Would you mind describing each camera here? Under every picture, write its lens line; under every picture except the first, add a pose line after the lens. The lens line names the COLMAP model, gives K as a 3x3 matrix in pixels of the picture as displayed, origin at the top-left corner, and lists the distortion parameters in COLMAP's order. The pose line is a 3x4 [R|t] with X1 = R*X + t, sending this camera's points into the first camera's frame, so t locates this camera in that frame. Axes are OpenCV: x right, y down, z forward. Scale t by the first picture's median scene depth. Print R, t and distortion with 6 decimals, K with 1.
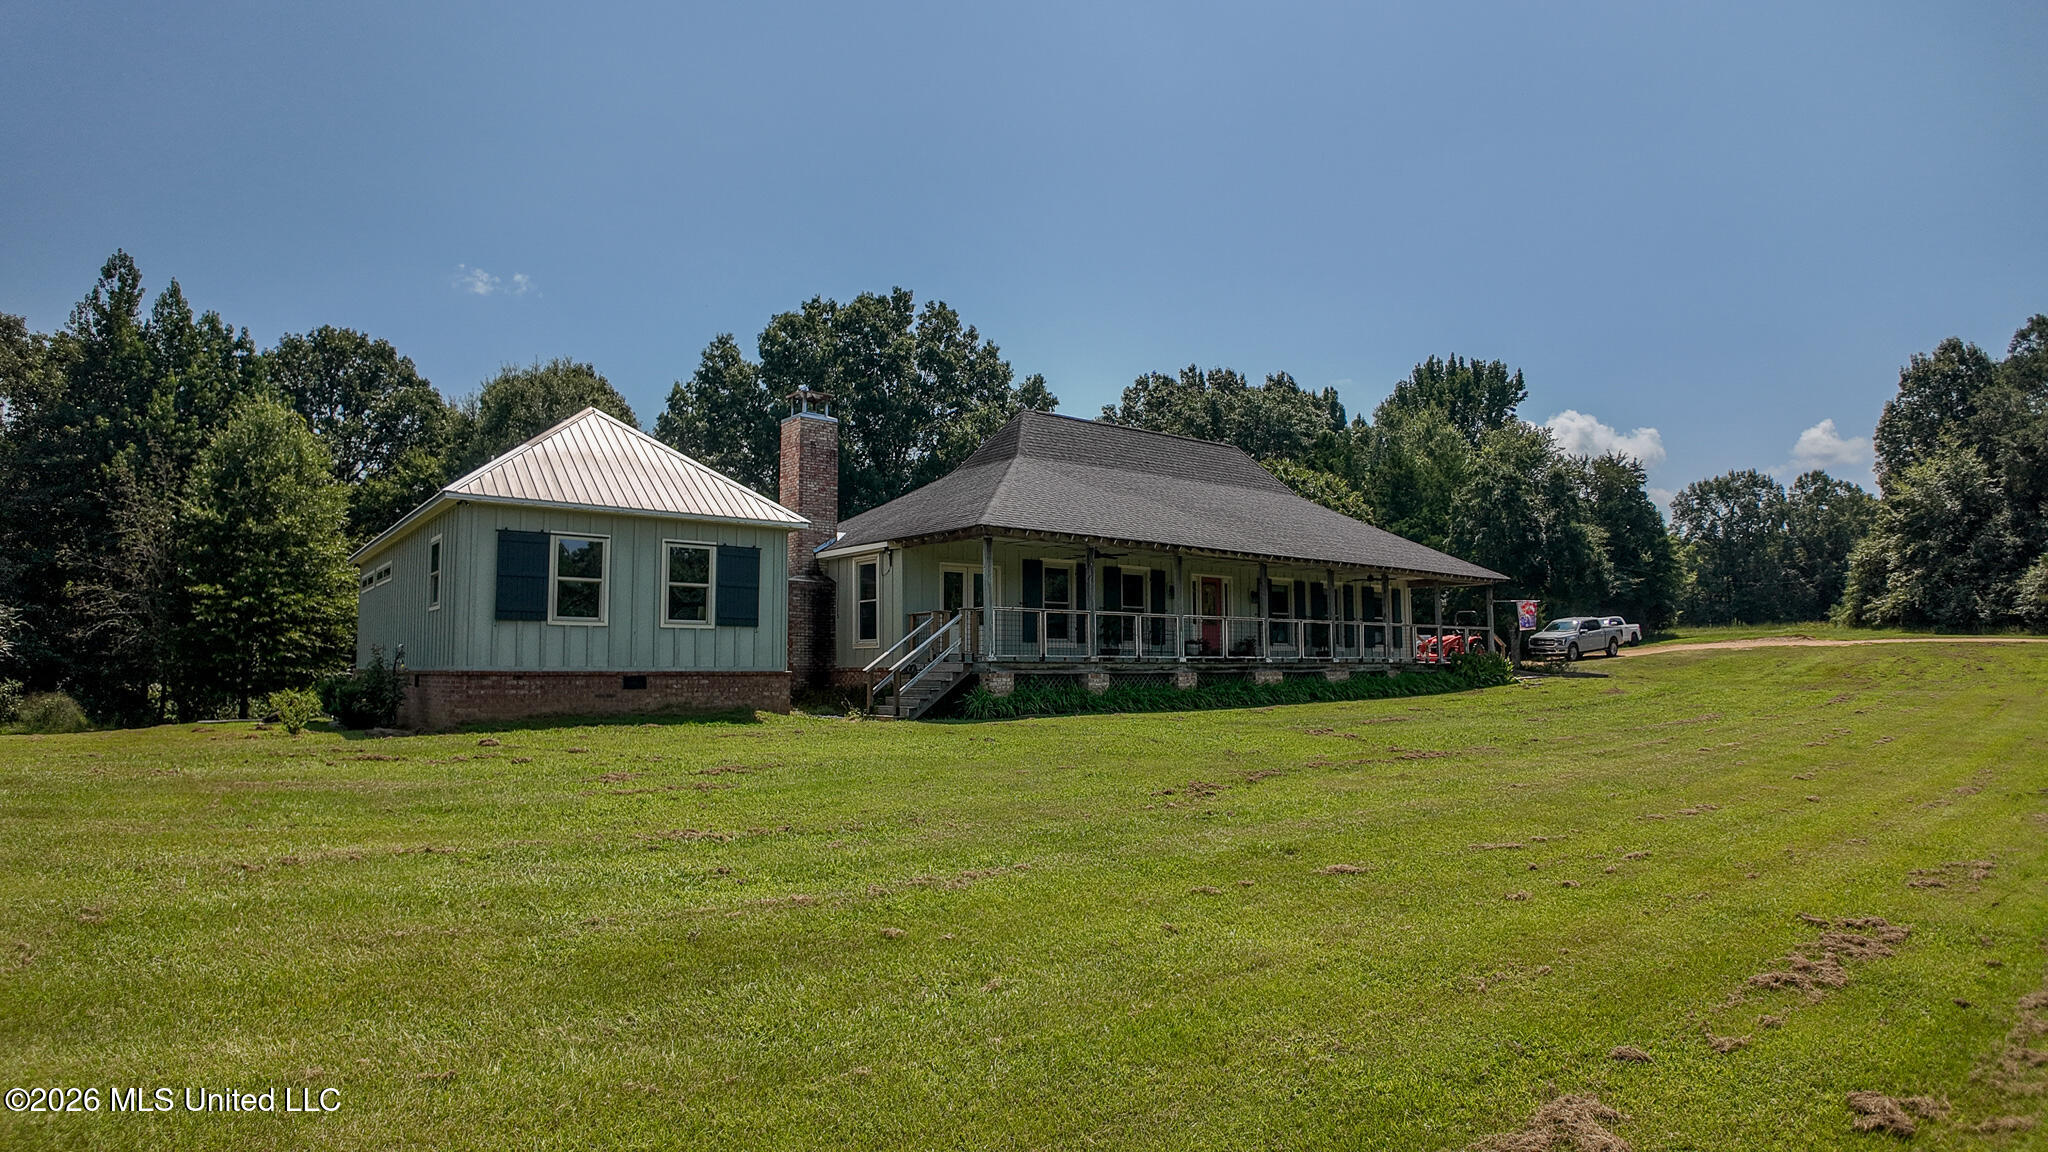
lens RADIAL K [[1095.9, 0, 1024.0], [0, 1095.9, 576.0], [0, 0, 1]] dist [-0.112817, 0.001165]
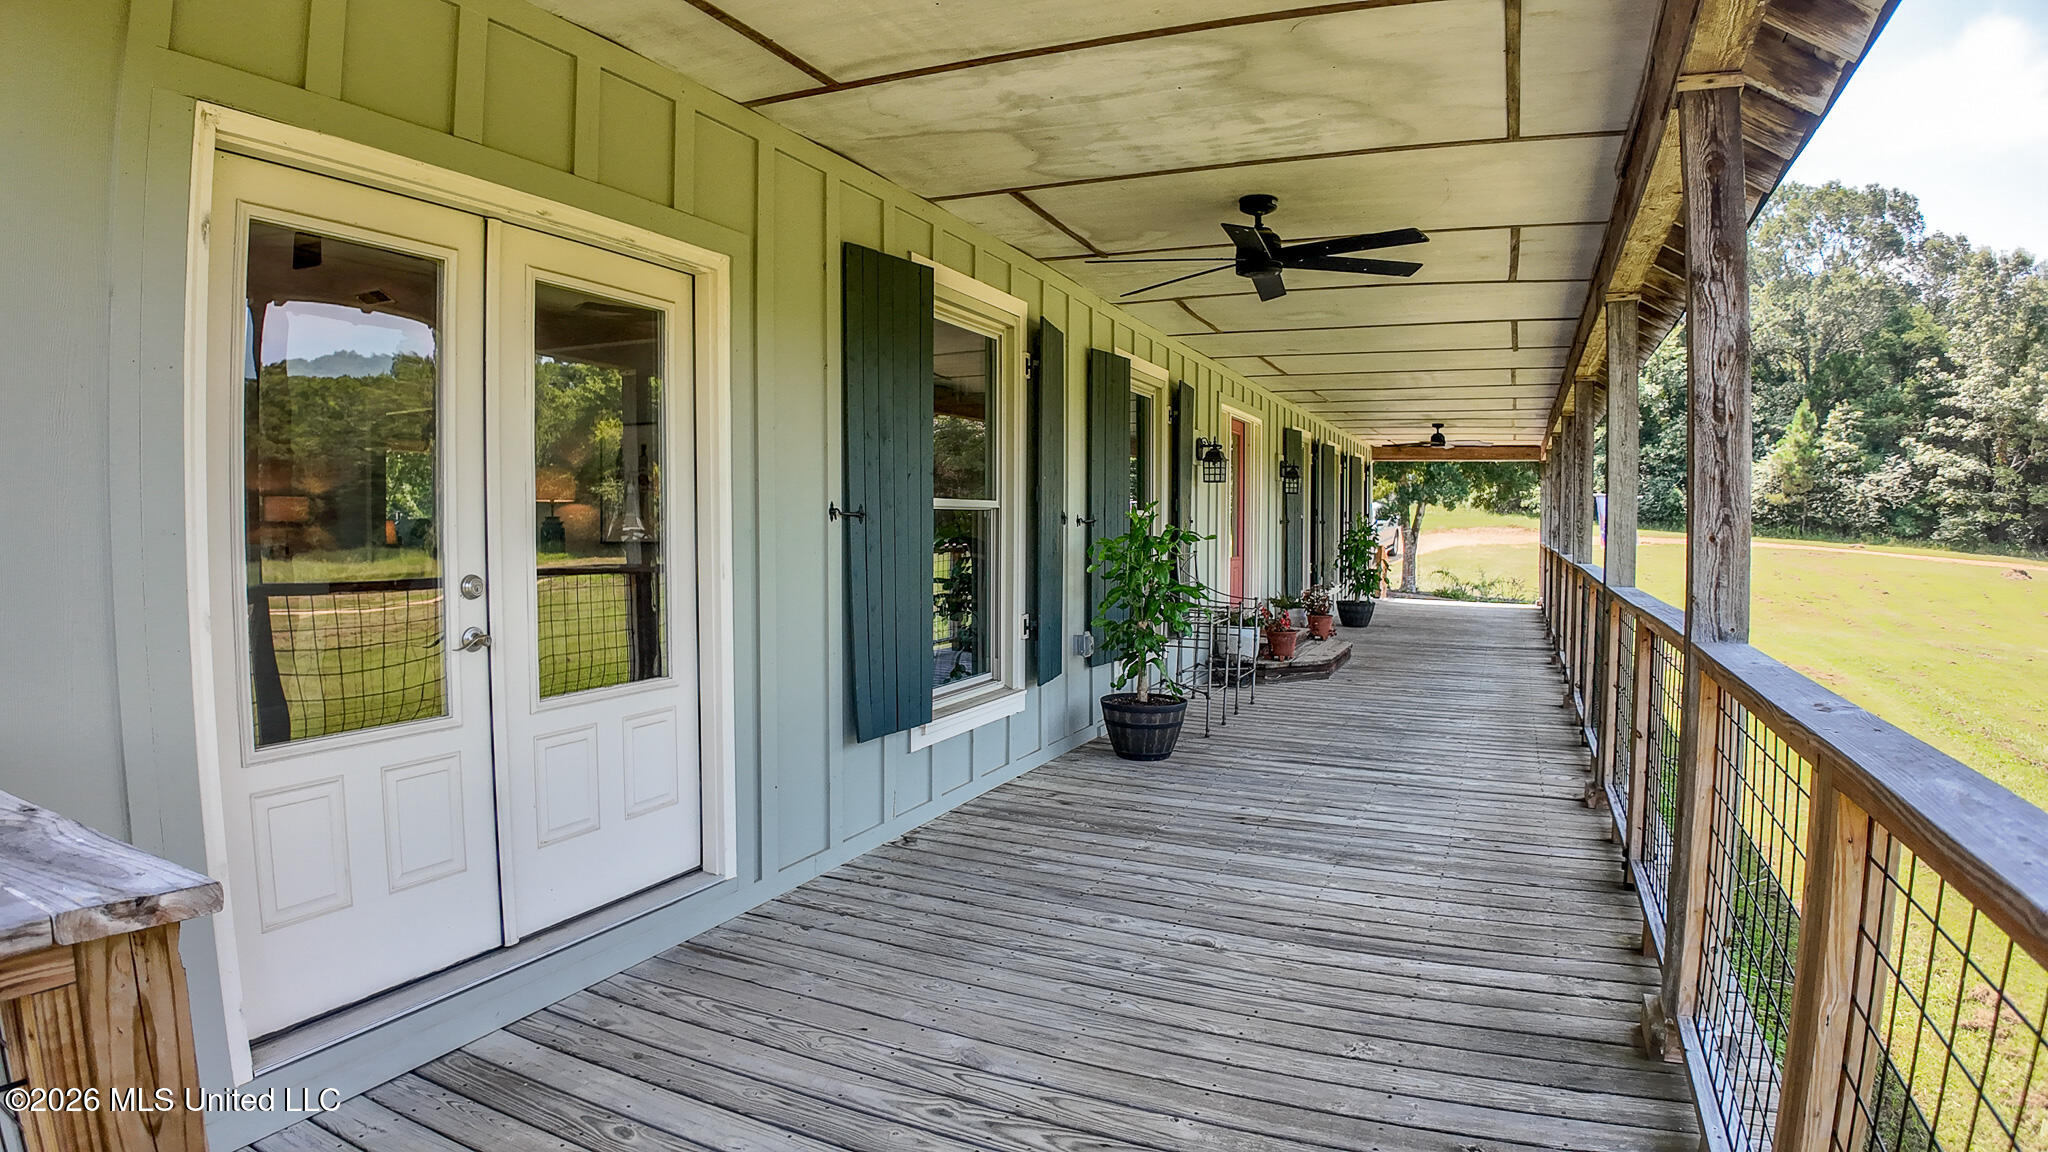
lens RADIAL K [[1095.9, 0, 1024.0], [0, 1095.9, 576.0], [0, 0, 1]] dist [-0.112817, 0.001165]
pose [[0.896424, -0.014566, 0.442959, -0.035759], [-0.045325, 0.991206, 0.124320, 0.009414], [-0.440874, -0.131520, 0.887881, 0.593061]]
